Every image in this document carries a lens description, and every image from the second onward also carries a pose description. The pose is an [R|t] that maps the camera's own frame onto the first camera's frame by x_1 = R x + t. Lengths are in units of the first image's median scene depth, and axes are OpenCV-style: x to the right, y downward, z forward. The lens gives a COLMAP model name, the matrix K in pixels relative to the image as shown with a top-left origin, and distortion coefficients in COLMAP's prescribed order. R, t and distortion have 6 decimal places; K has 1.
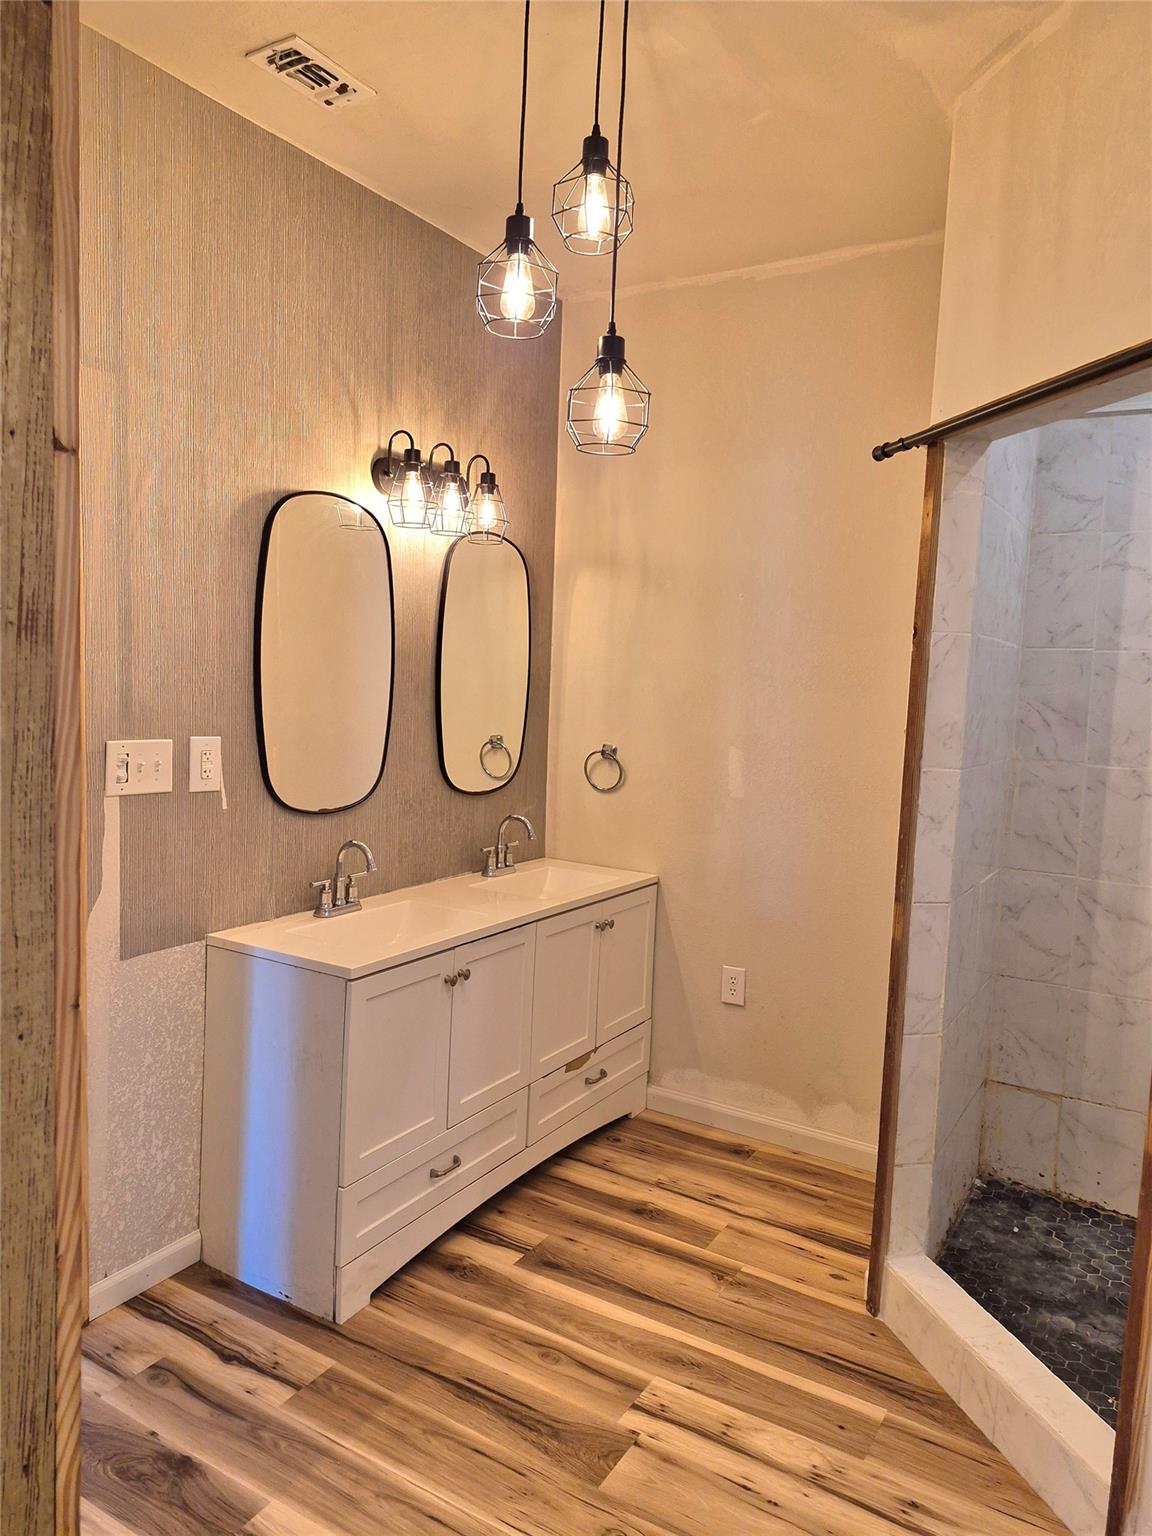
lens RADIAL K [[1047.9, 0, 567.8], [0, 1047.9, 769.0], [0, 0, 1]] dist [0.025383, -0.011201]
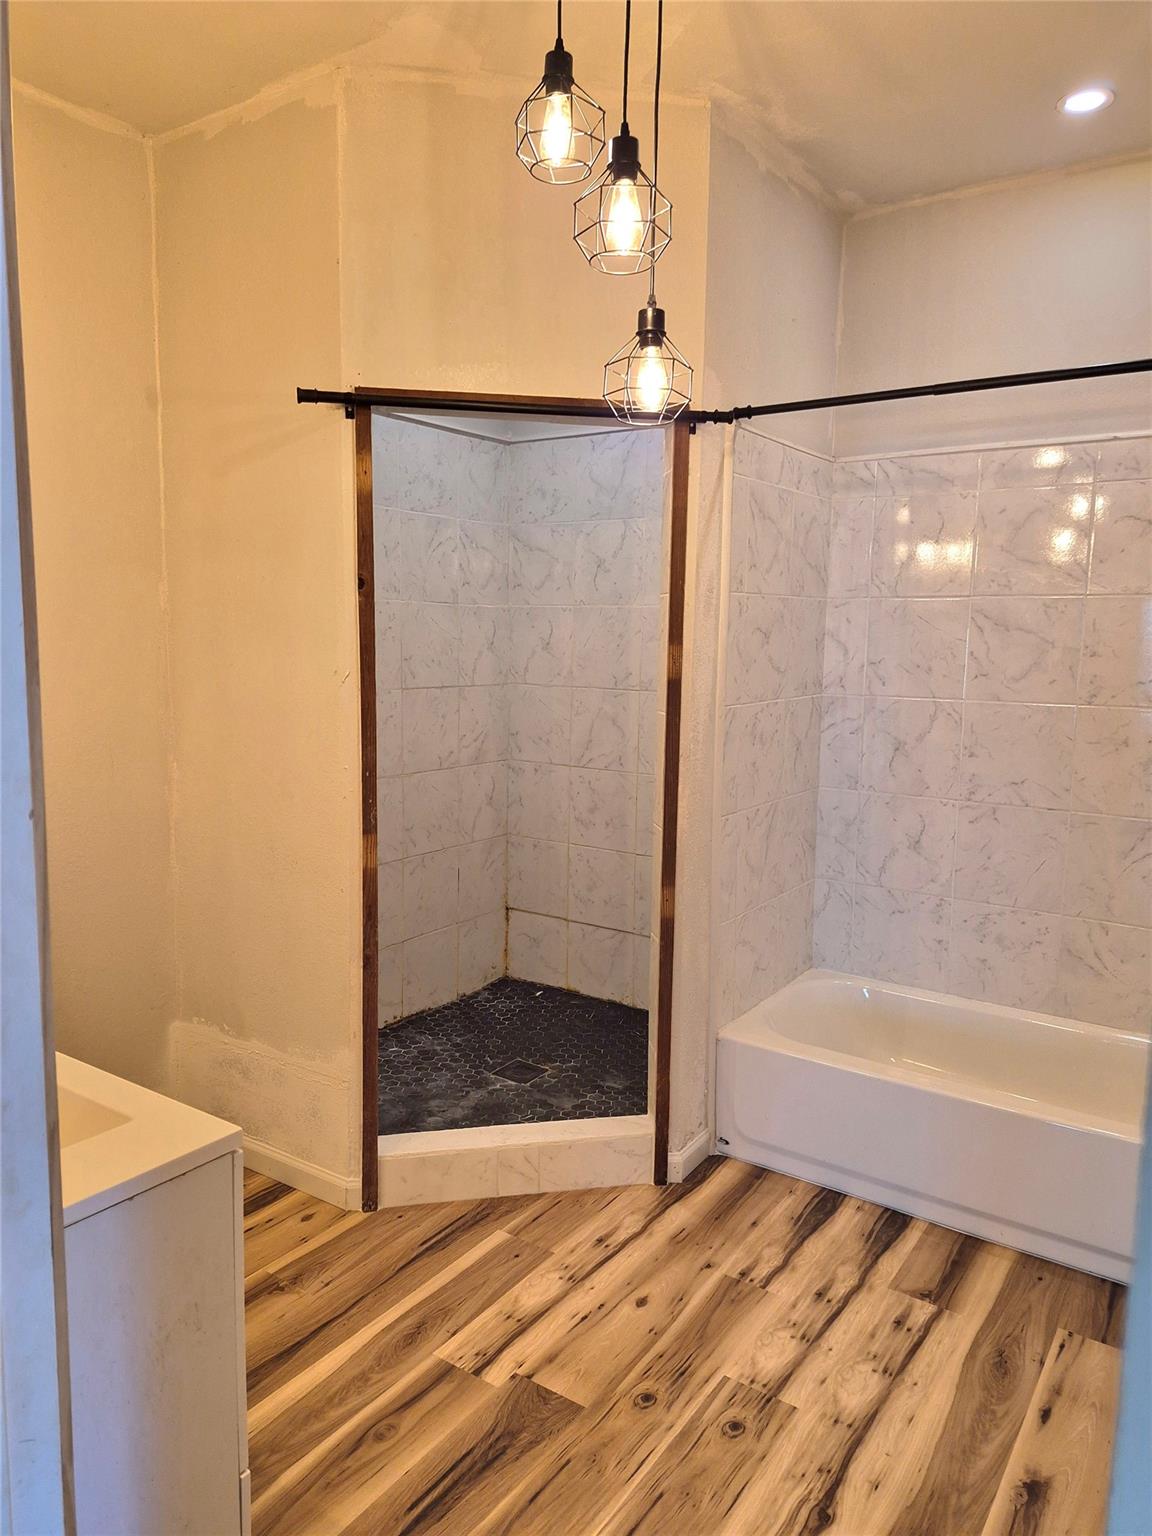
lens RADIAL K [[1047.9, 0, 570.3], [0, 1047.9, 761.2], [0, 0, 1]] dist [0.025383, -0.011201]
pose [[0.100746, -0.167174, 0.980766, -0.812155], [0.089041, 0.983341, 0.158467, -0.111554], [-0.990920, 0.071364, 0.113953, 0.766662]]
